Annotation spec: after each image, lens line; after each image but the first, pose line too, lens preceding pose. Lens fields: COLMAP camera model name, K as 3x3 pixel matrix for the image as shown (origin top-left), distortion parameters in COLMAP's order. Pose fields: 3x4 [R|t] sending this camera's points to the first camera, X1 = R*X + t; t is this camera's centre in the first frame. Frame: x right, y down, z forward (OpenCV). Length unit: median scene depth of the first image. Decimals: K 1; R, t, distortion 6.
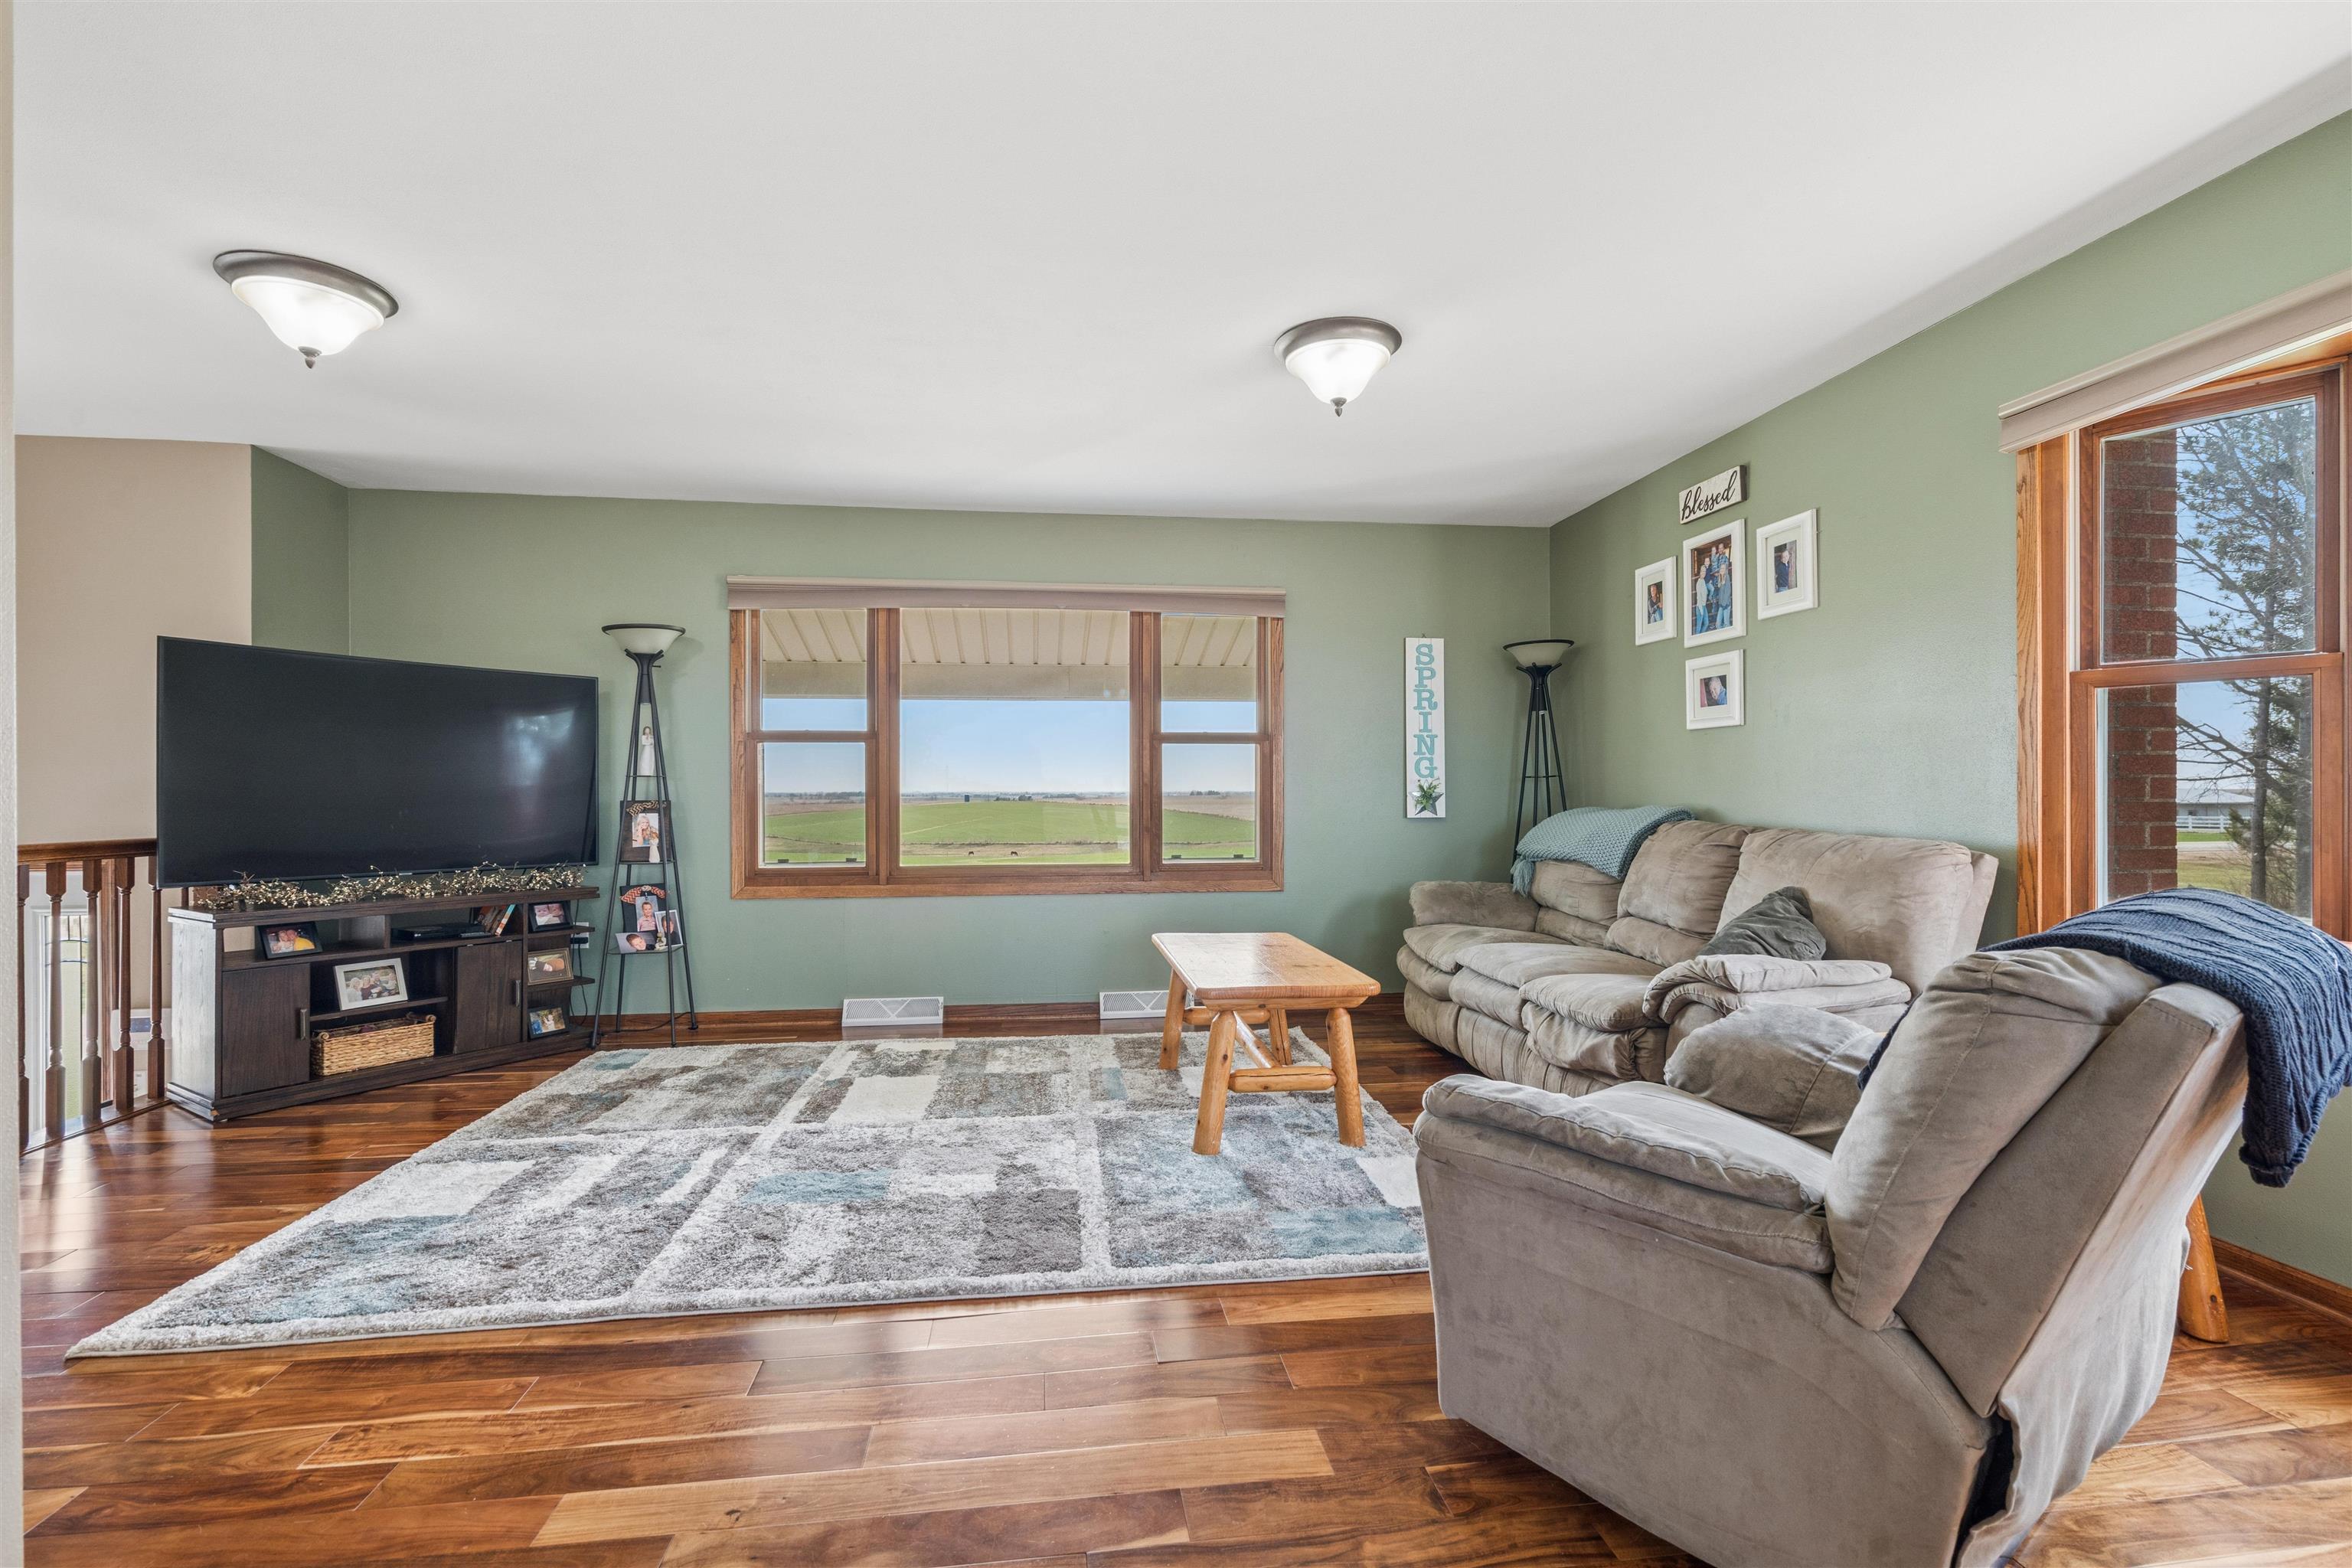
lens RADIAL K [[1054.3, 0, 1185.1], [0, 1054.3, 791.6], [0, 0, 1]] dist [-0.000478, 0.000661]
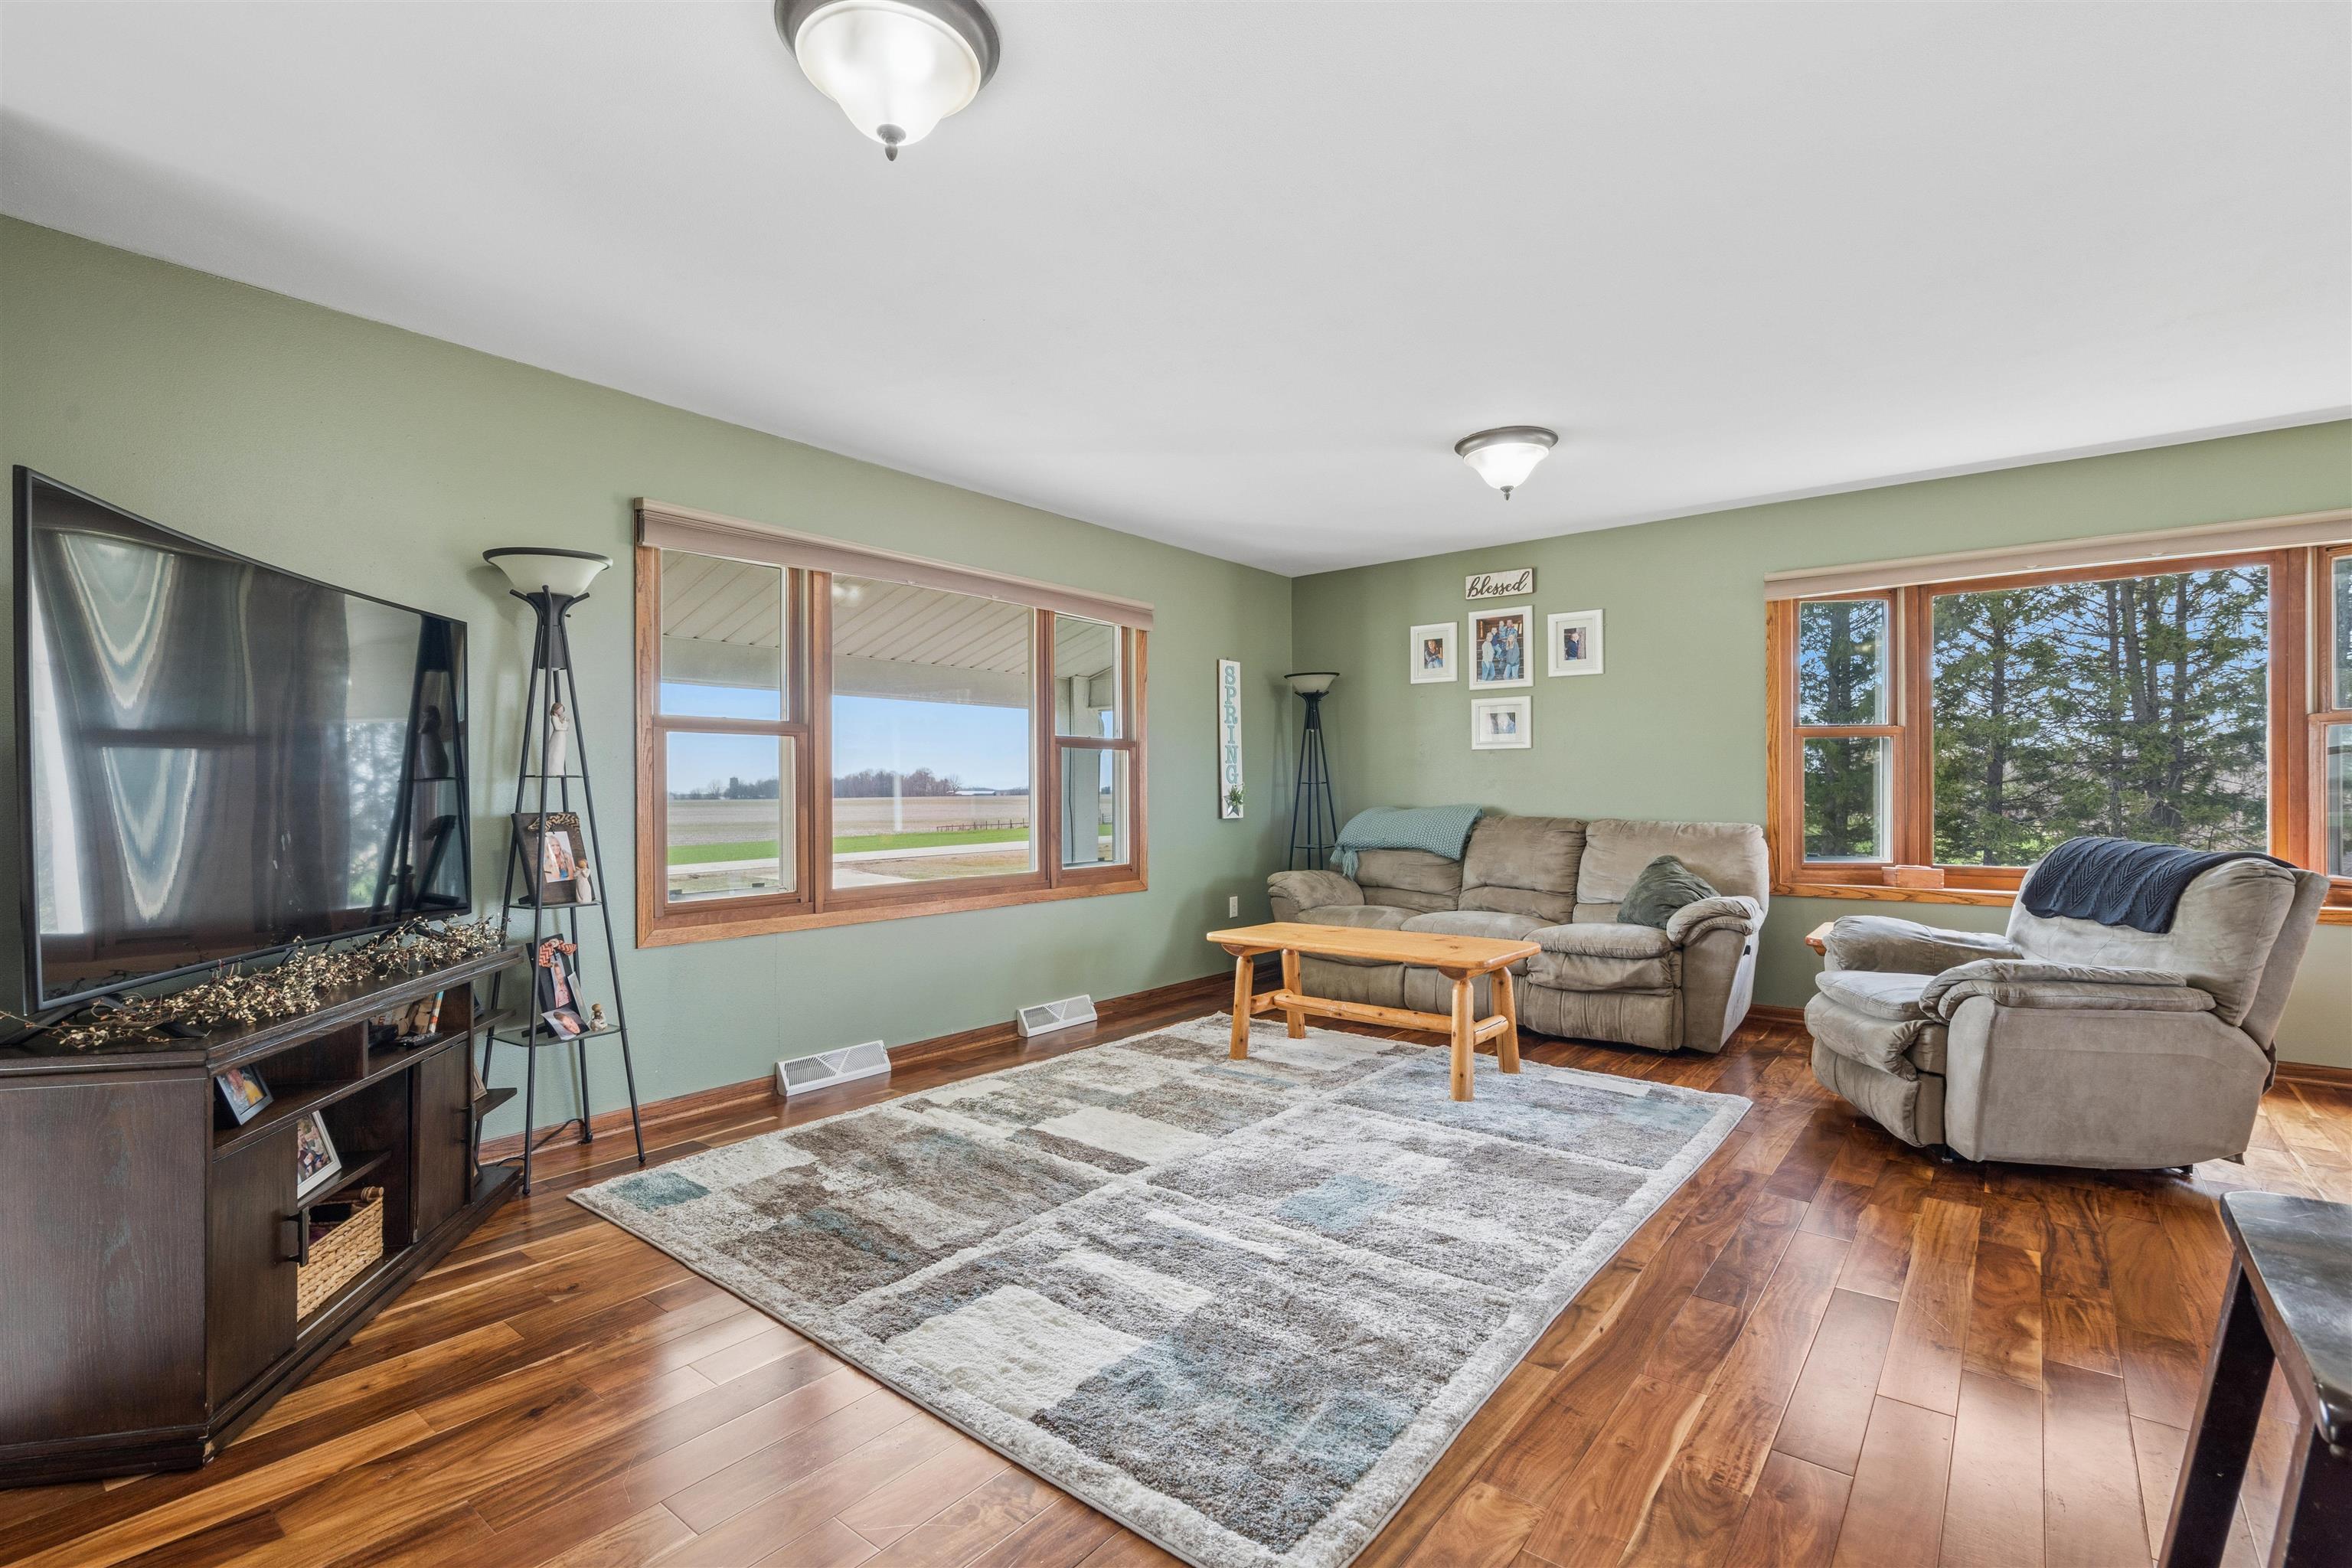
lens RADIAL K [[1059.6, 0, 1179.3], [0, 1059.6, 788.2], [0, 0, 1]] dist [-0.001831, 0.001207]
pose [[0.727108, 0.000577, 0.686523, -0.781822], [0.002458, 0.999991, -0.003444, -0.004596], [-0.686518, 0.004191, 0.727100, 0.265591]]
